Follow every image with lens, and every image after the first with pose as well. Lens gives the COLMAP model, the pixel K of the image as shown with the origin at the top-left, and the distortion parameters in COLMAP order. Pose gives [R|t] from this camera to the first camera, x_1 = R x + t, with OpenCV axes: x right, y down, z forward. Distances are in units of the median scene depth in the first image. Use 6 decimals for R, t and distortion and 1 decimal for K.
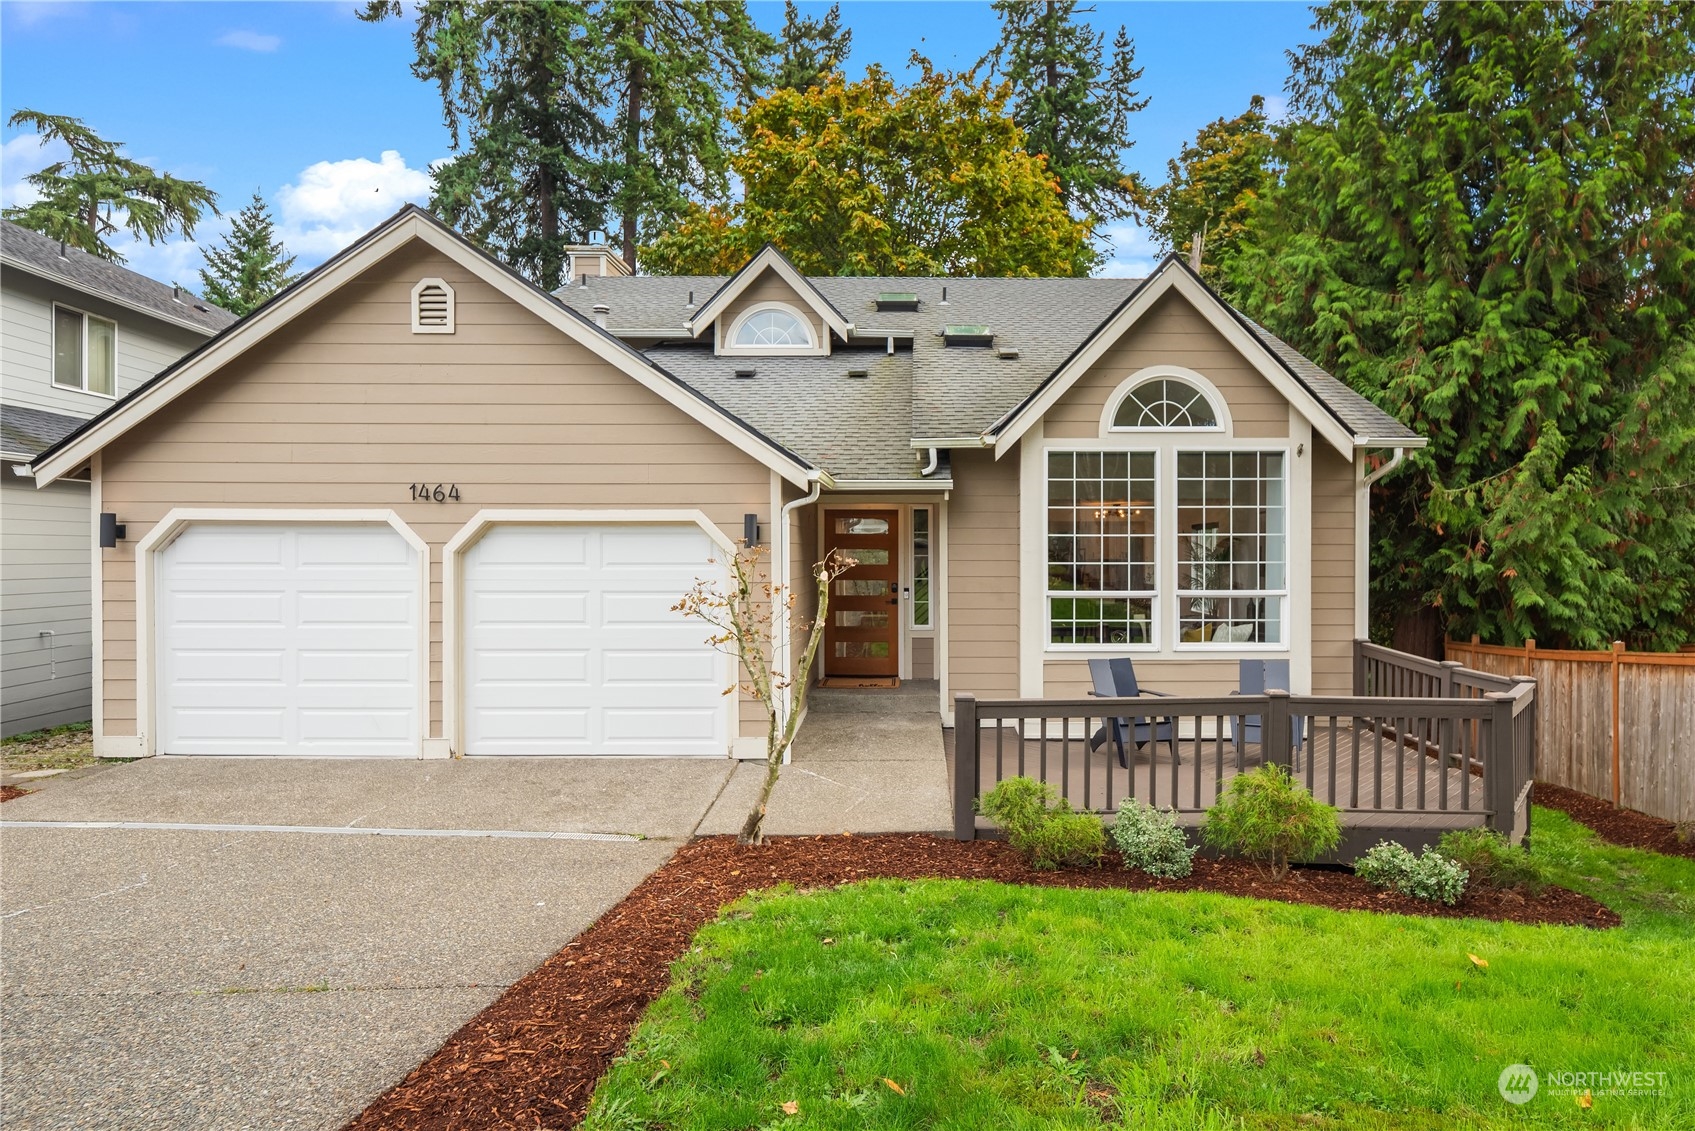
lens RADIAL K [[921.0, 0, 851.9], [0, 921.0, 568.6], [0, 0, 1]] dist [-0.019098, -0.000695]
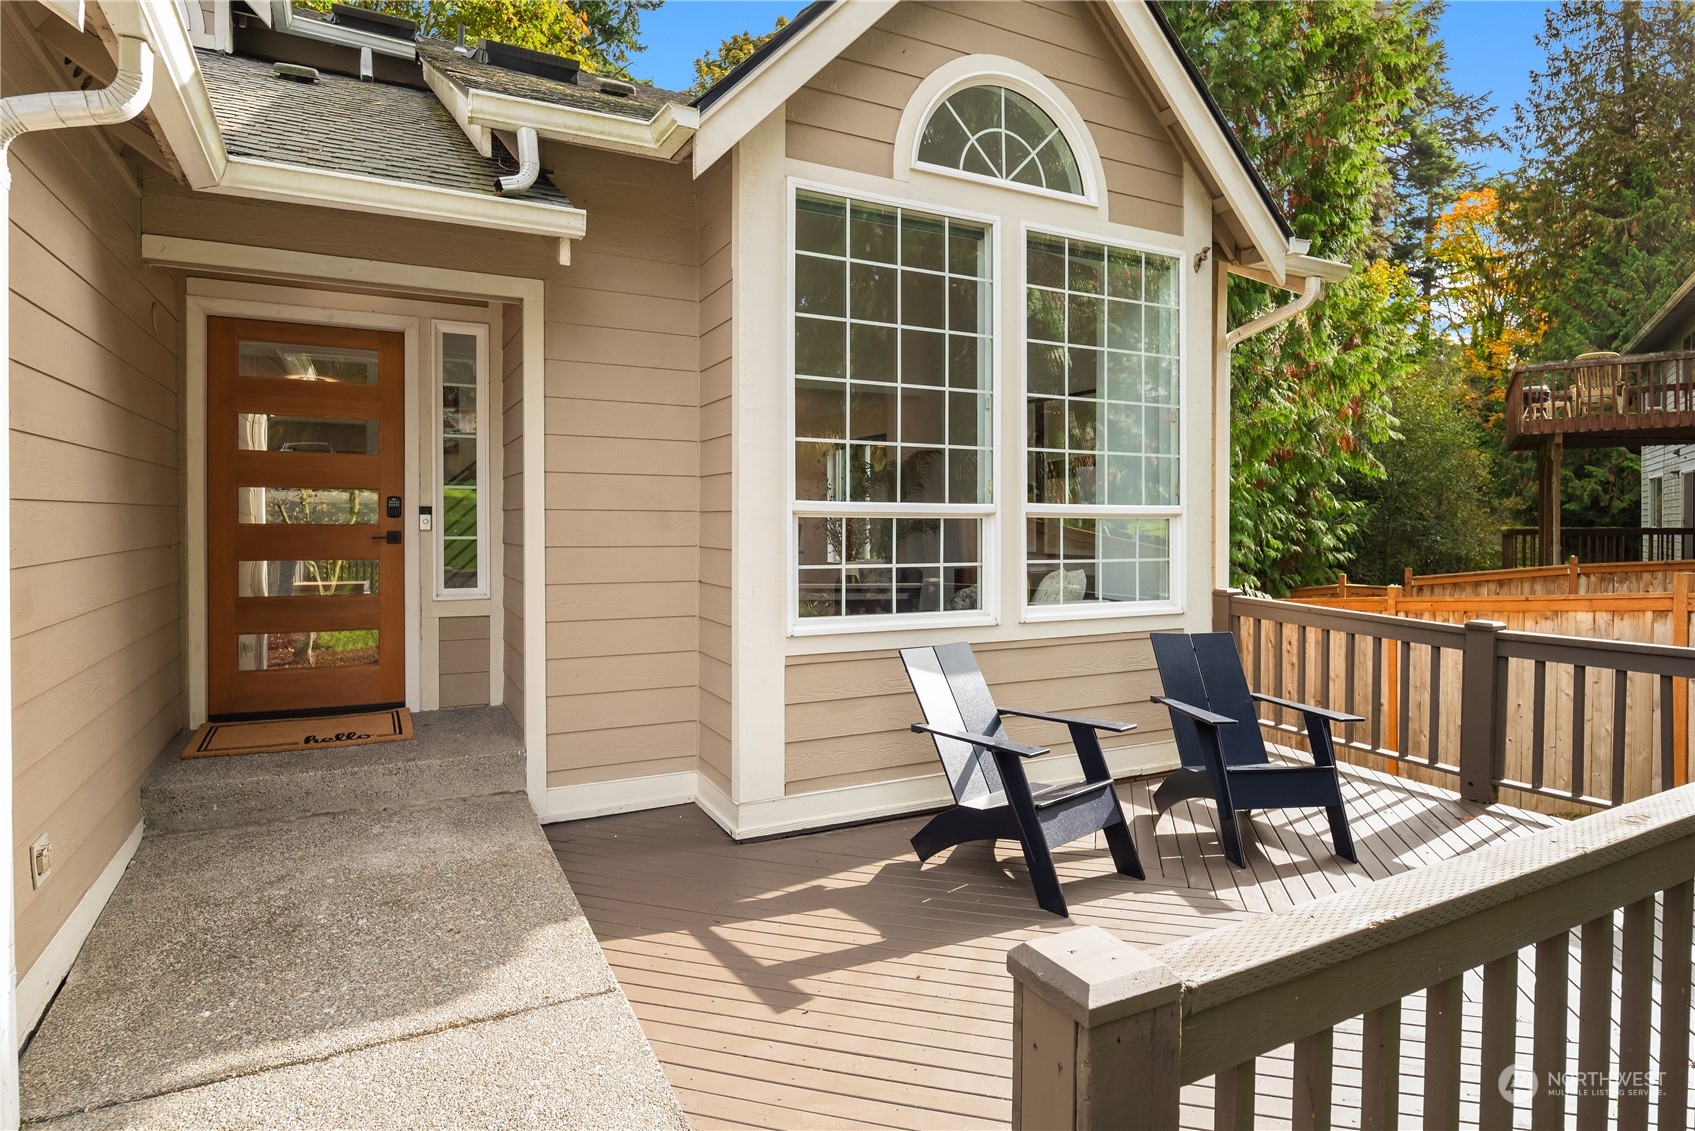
lens RADIAL K [[921.0, 0, 821.6], [0, 921.0, 547.6], [0, 0, 1]] dist [-0.019098, -0.000695]
pose [[0.858576, -0.002831, 0.512678, -0.003692], [-0.002351, 0.999952, 0.009460, 0.042370], [-0.512680, -0.009328, 0.858529, 0.607675]]
